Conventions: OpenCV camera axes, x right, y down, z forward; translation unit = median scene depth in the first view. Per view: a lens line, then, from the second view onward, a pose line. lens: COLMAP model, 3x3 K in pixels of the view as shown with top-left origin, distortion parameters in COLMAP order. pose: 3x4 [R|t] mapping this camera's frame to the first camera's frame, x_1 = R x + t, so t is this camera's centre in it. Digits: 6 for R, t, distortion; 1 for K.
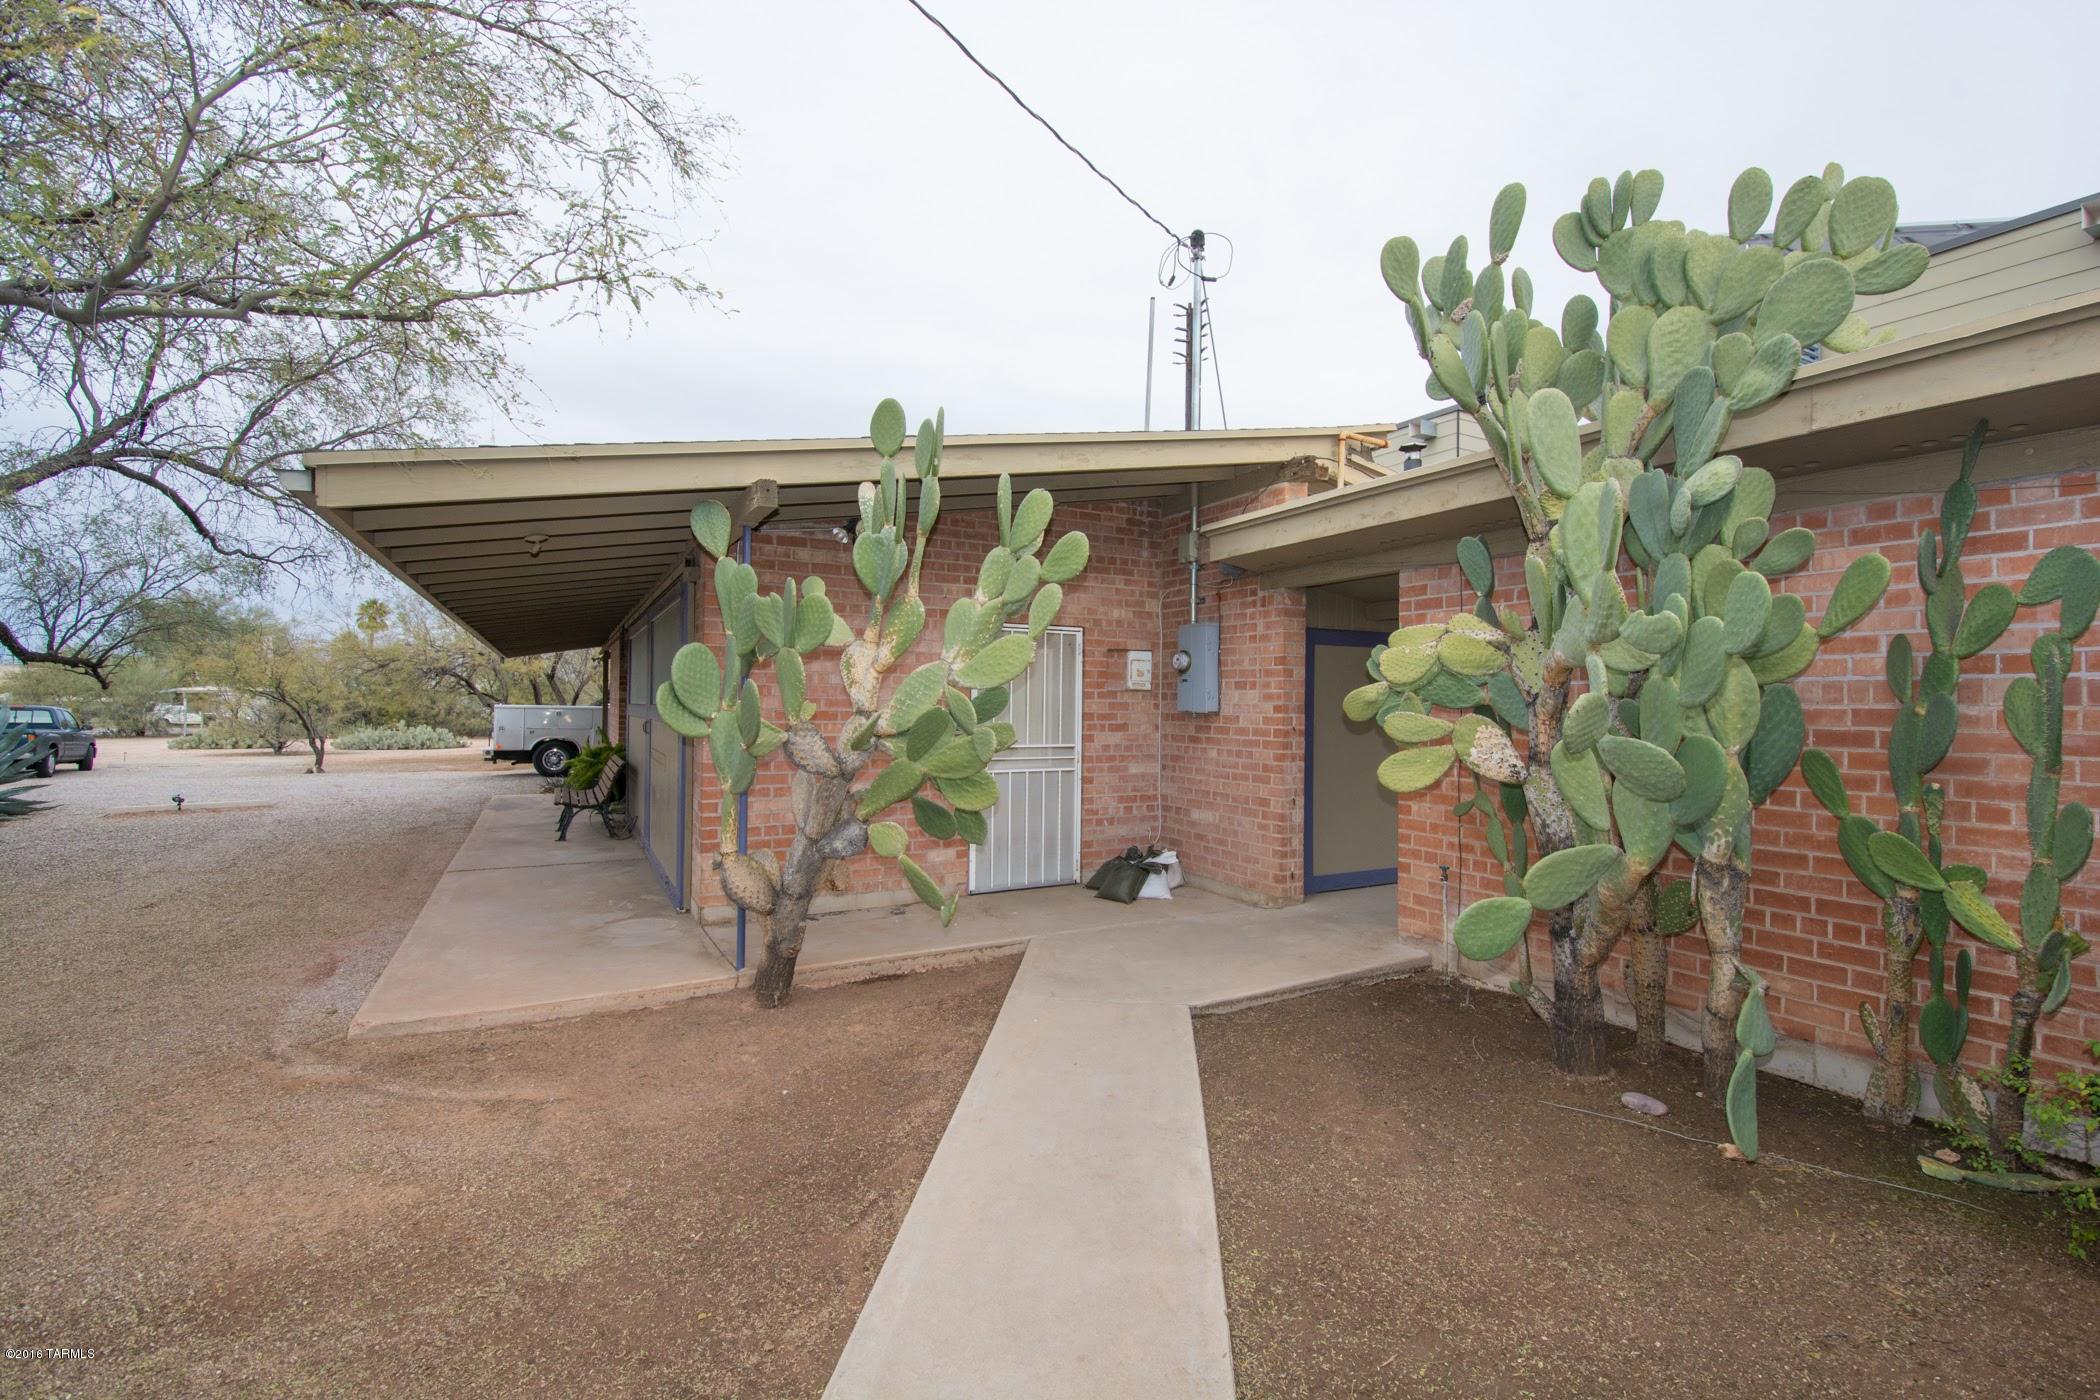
lens RADIAL K [[914.0, 0, 1060.2], [0, 914.0, 699.9], [0, 0, 1]] dist [0.013371, -0.006385]
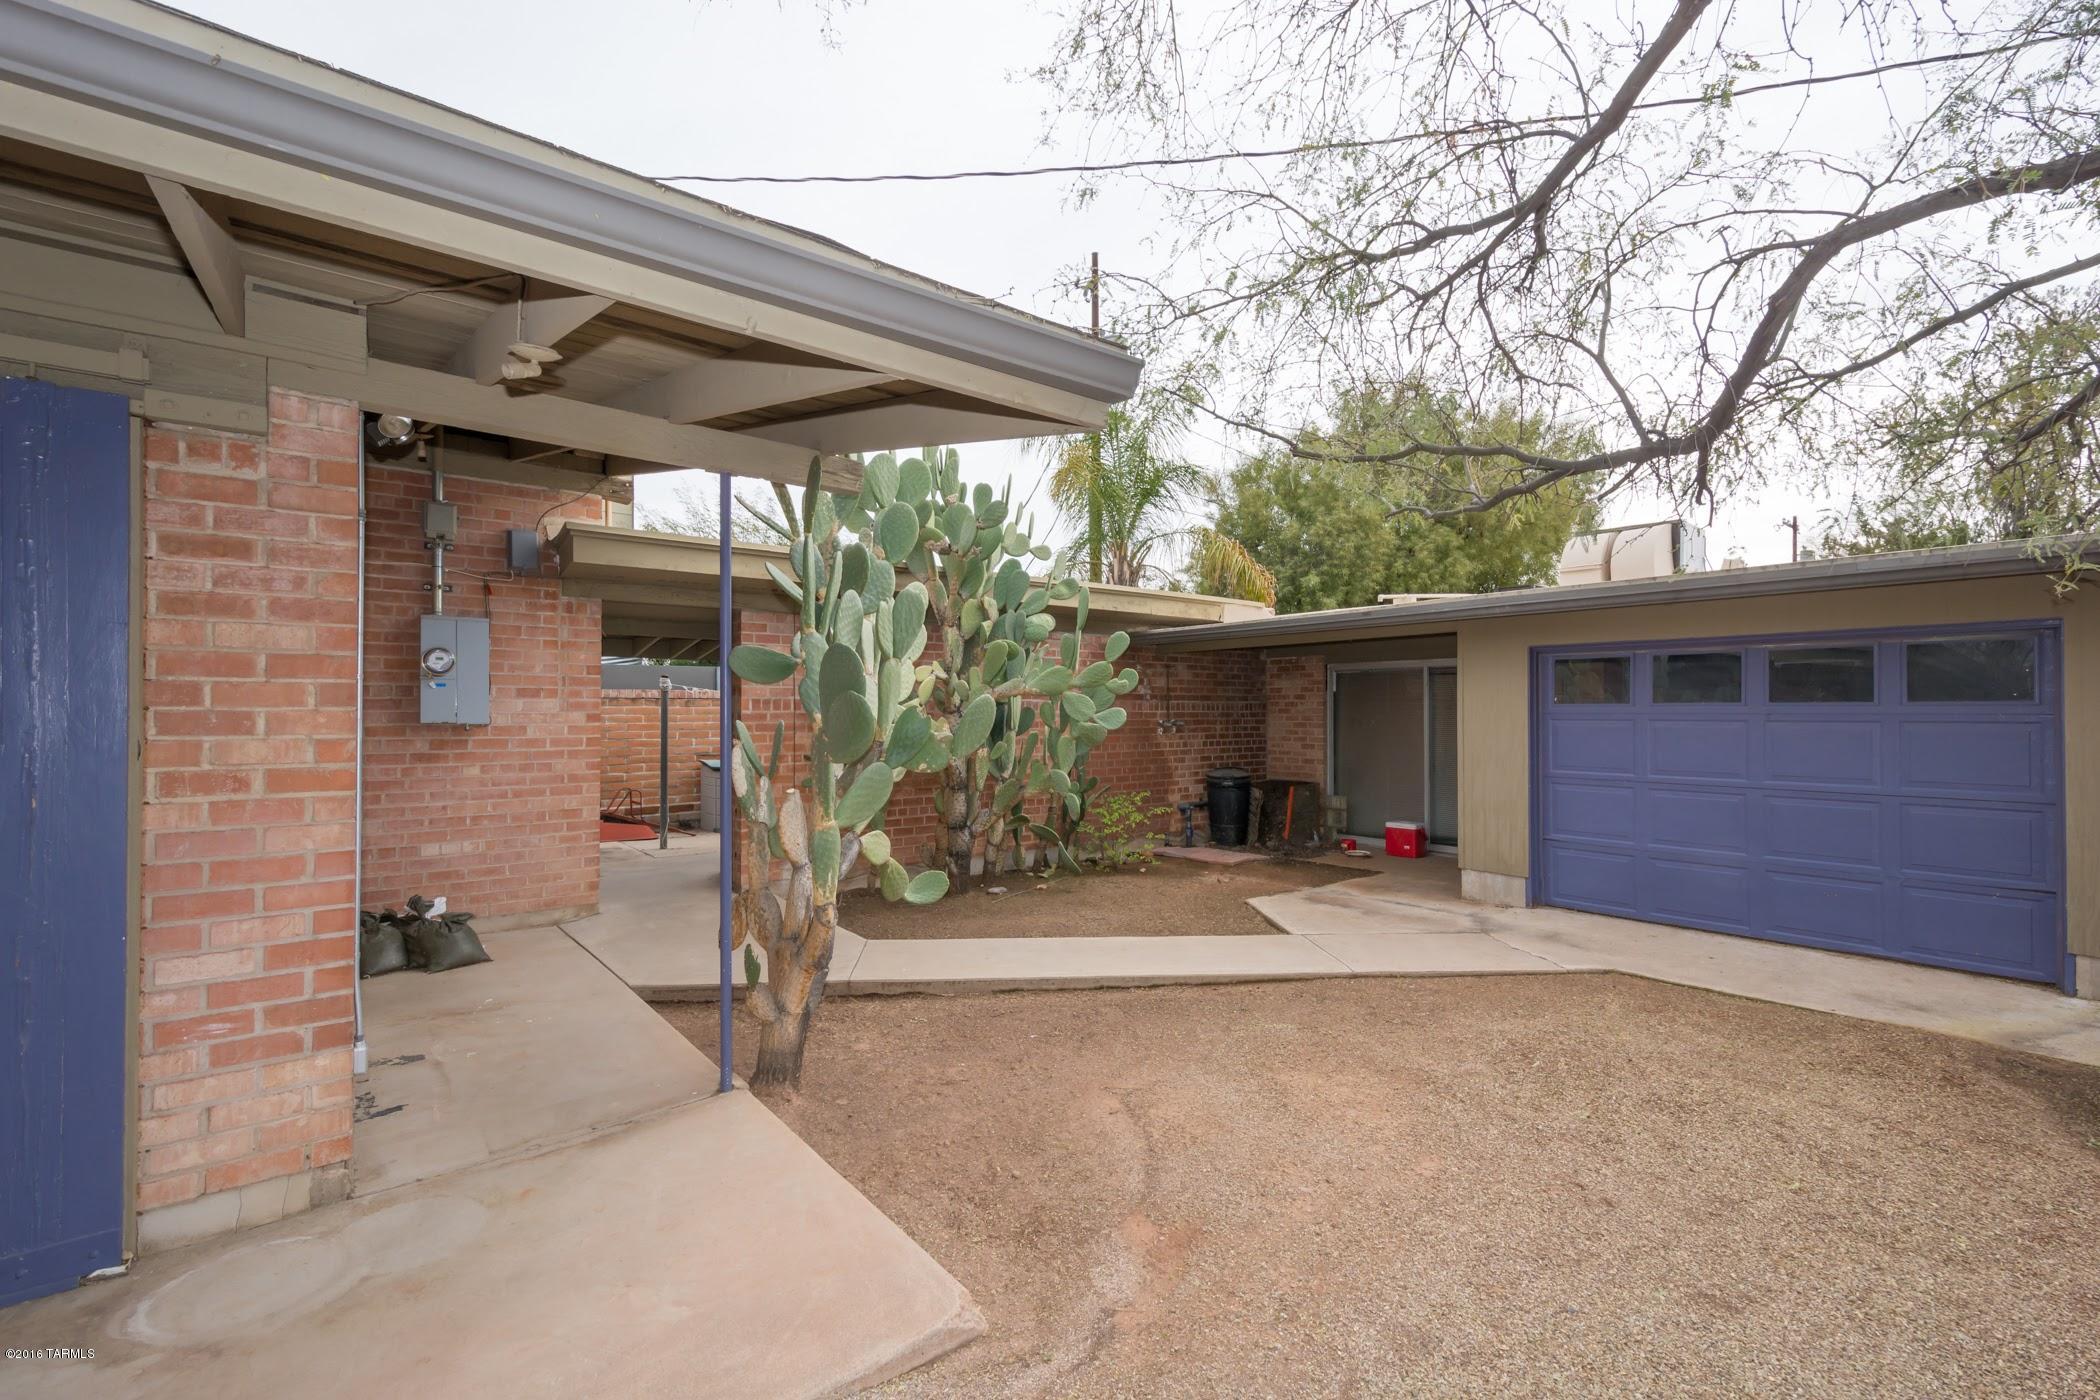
lens RADIAL K [[914.0, 0, 1060.2], [0, 914.0, 699.9], [0, 0, 1]] dist [0.013371, -0.006385]
pose [[-0.190221, 0.009722, 0.981693, -0.833290], [0.001792, 0.999953, -0.009556, 0.000929], [-0.981740, -0.000059, -0.190230, 0.669438]]
